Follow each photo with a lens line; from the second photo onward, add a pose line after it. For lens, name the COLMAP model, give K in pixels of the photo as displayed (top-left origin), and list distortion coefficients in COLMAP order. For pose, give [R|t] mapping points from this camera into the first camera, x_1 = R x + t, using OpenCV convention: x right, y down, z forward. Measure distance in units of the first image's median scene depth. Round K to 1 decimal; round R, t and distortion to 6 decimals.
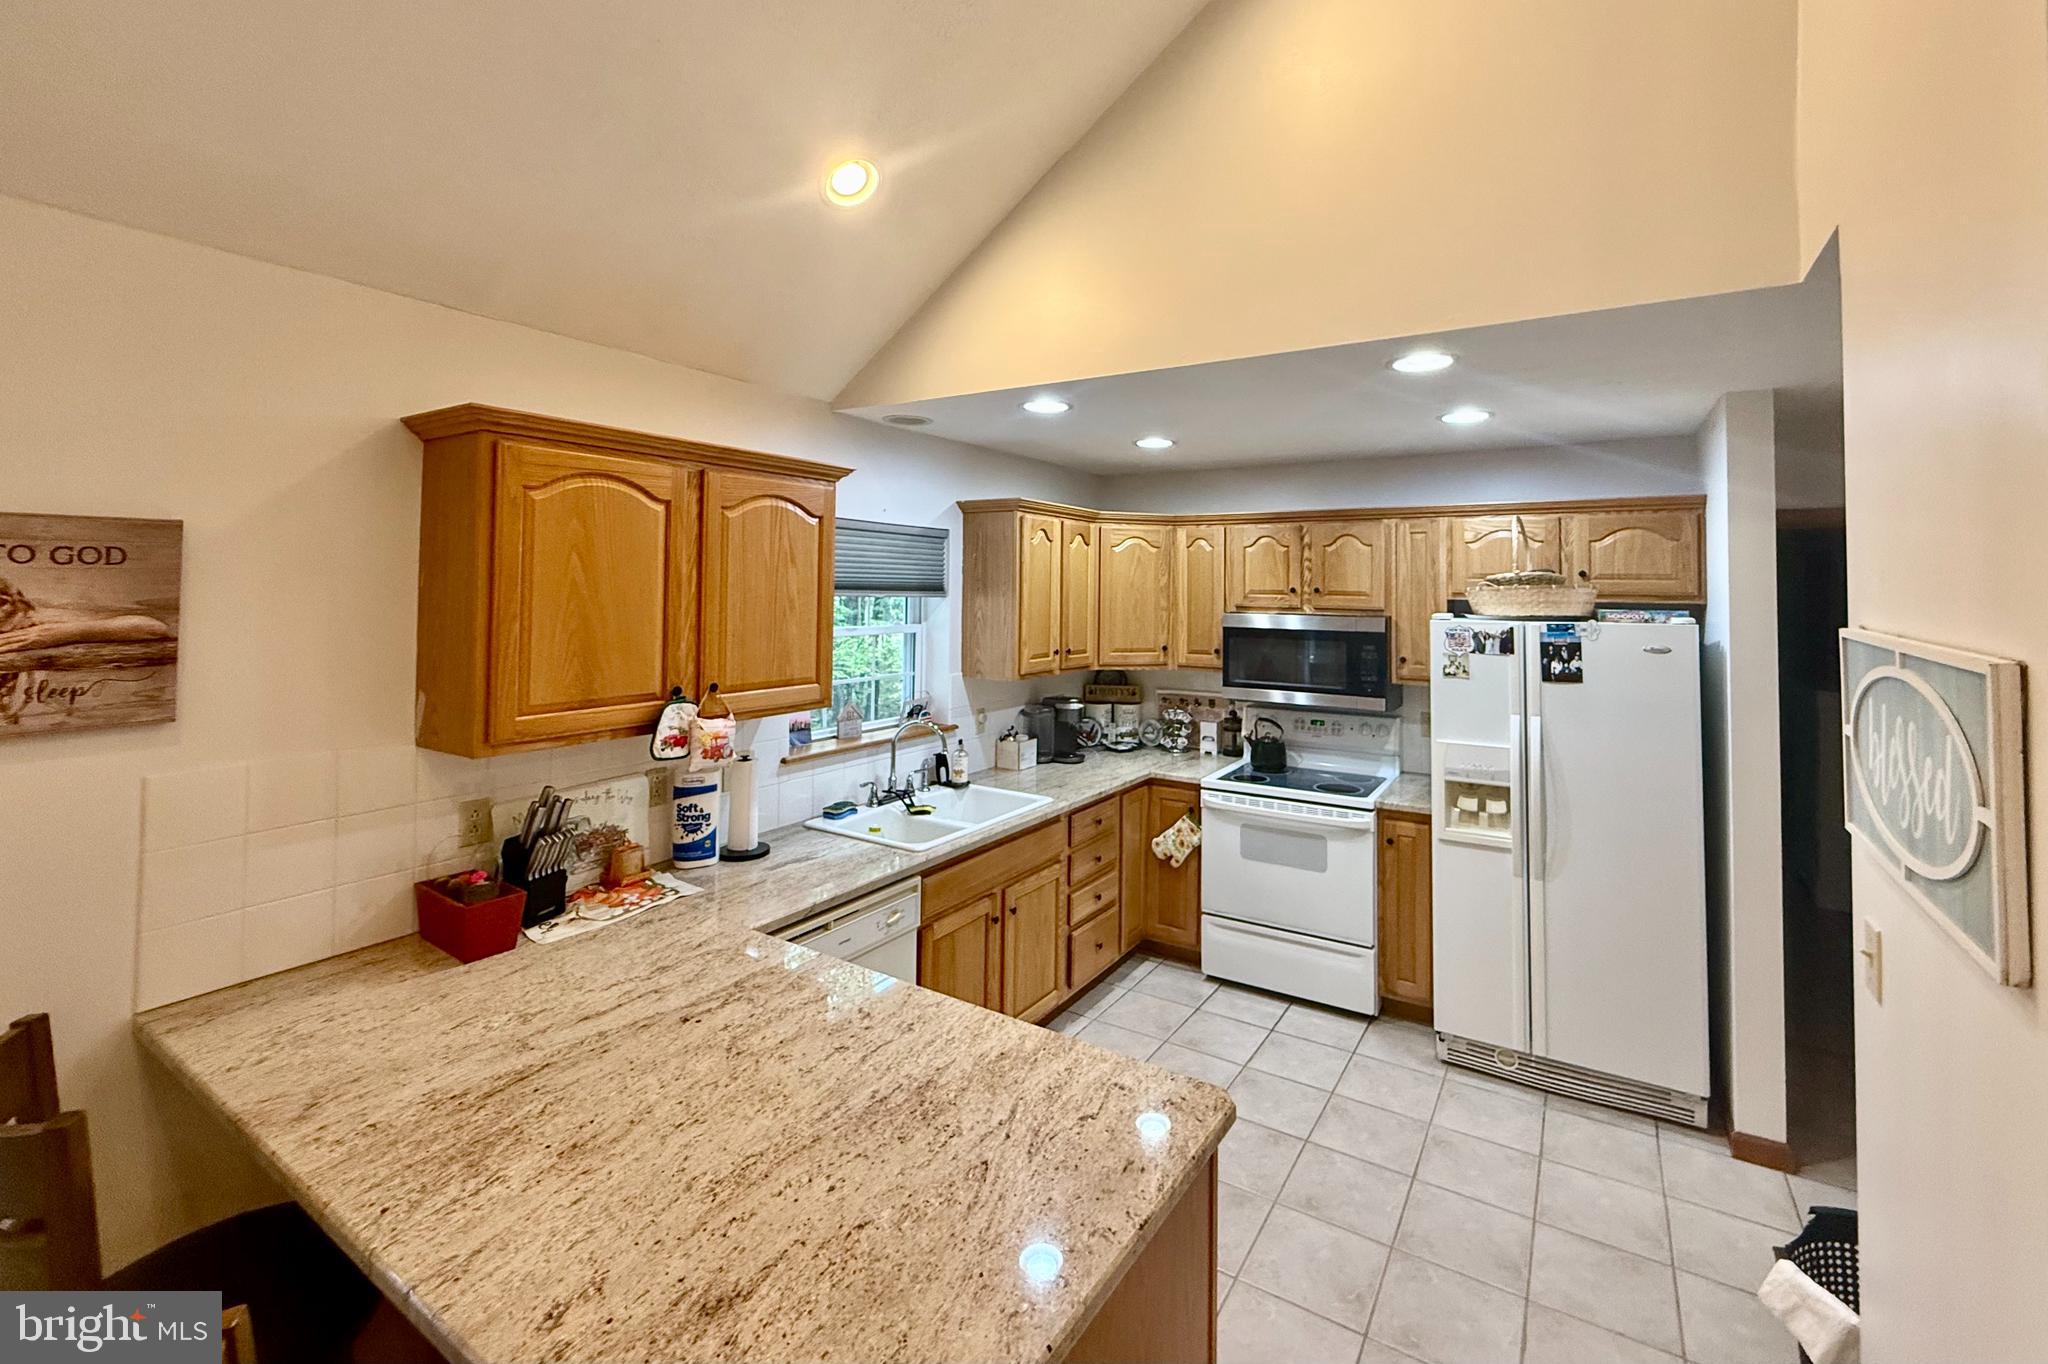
lens RADIAL K [[865.1, 0, 1026.6], [0, 865.1, 562.6], [0, 0, 1]] dist [-0.001436, 0.000594]
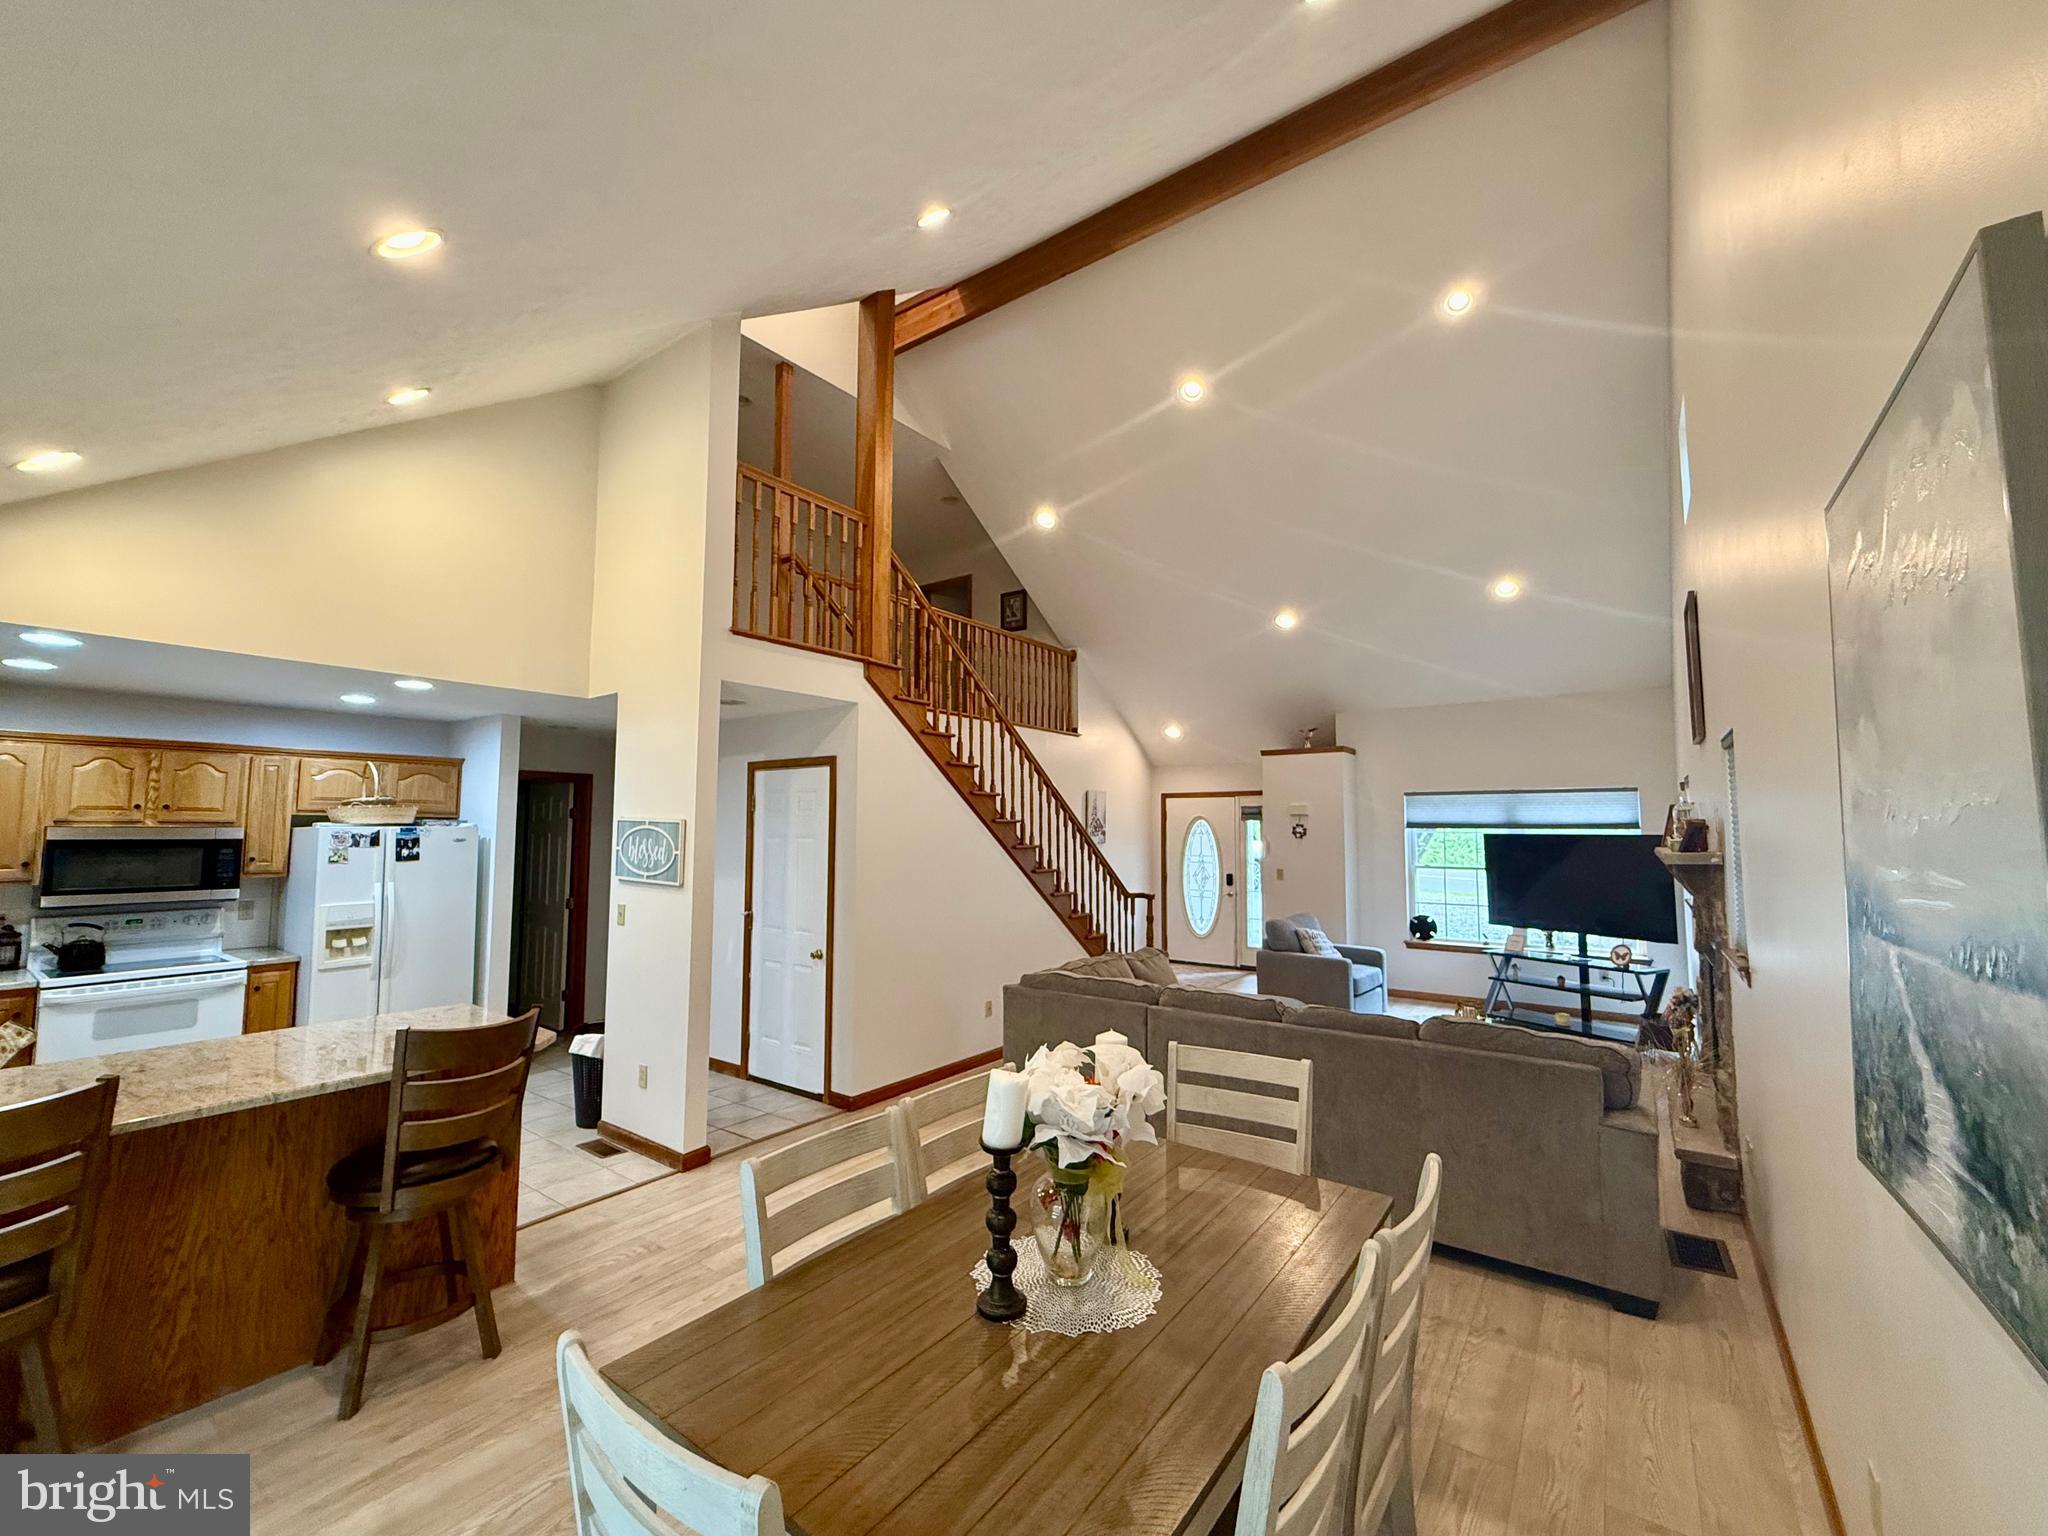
lens RADIAL K [[826.6, 0, 1016.3], [0, 826.6, 769.4], [0, 0, 1]] dist [0.000897, -0.000170]
pose [[0.080200, 0.063250, 0.994770, -0.933153], [-0.034107, 0.997574, -0.060679, 0.012828], [-0.996195, -0.029062, 0.082163, -0.351326]]
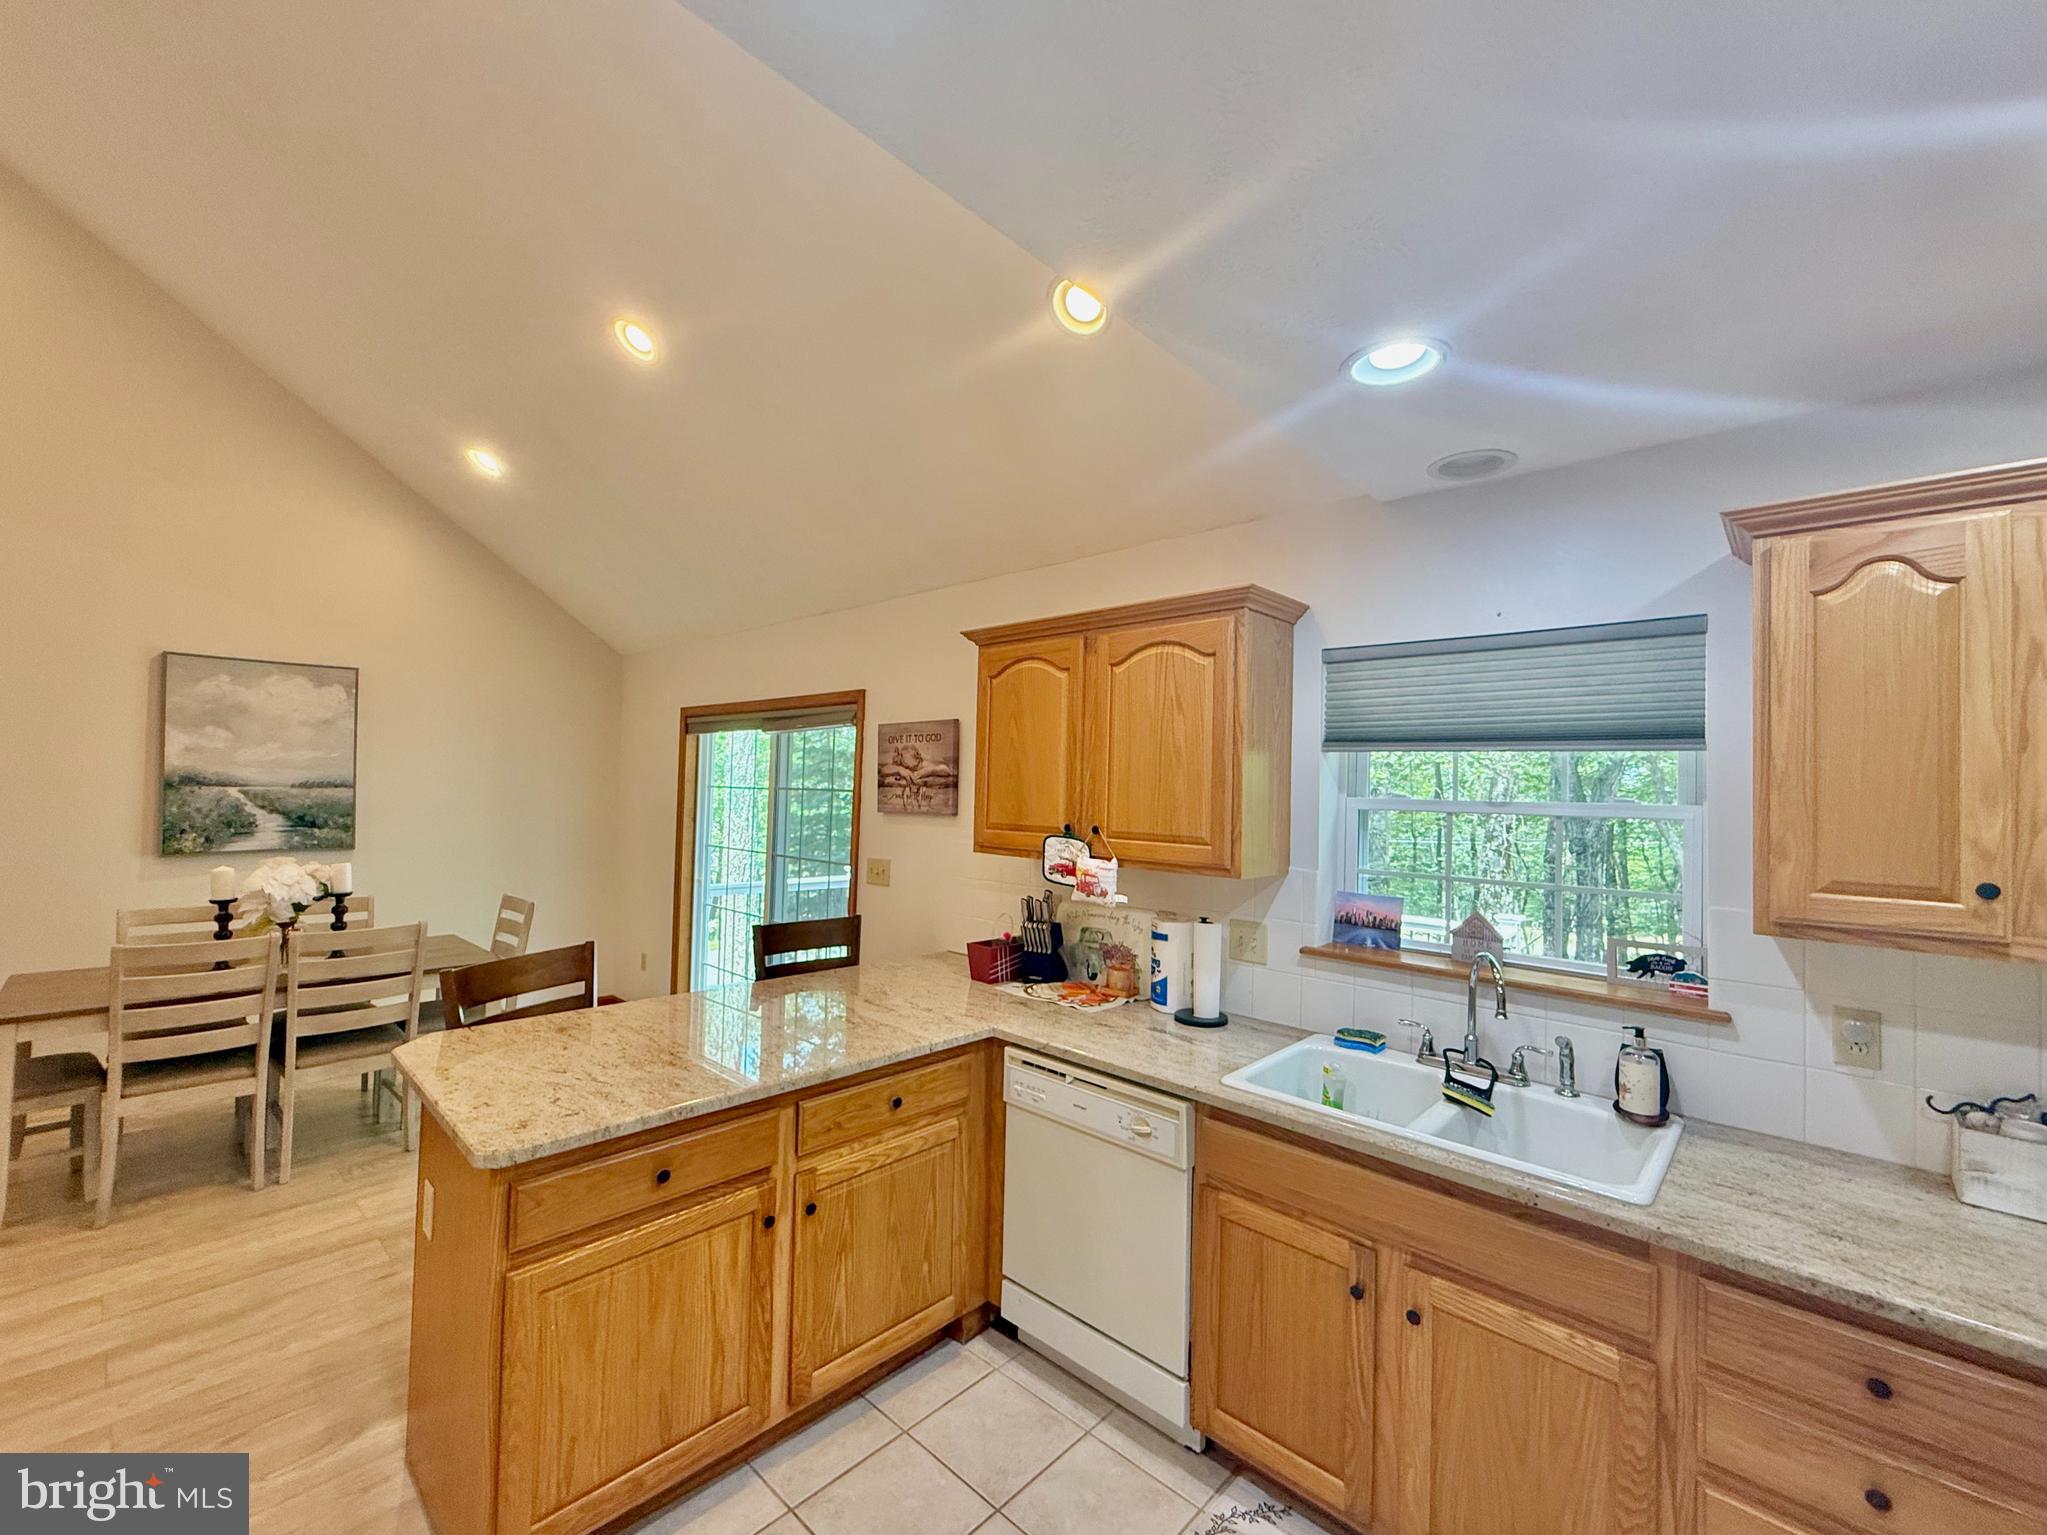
lens RADIAL K [[826.2, 0, 1044.9], [0, 826.2, 776.8], [0, 0, 1]] dist [0.000897, -0.000170]
pose [[-0.162997, -0.022824, -0.986363, 0.522918], [0.010723, 0.999632, -0.024903, 0.077015], [0.986568, -0.014636, -0.162692, 0.841130]]
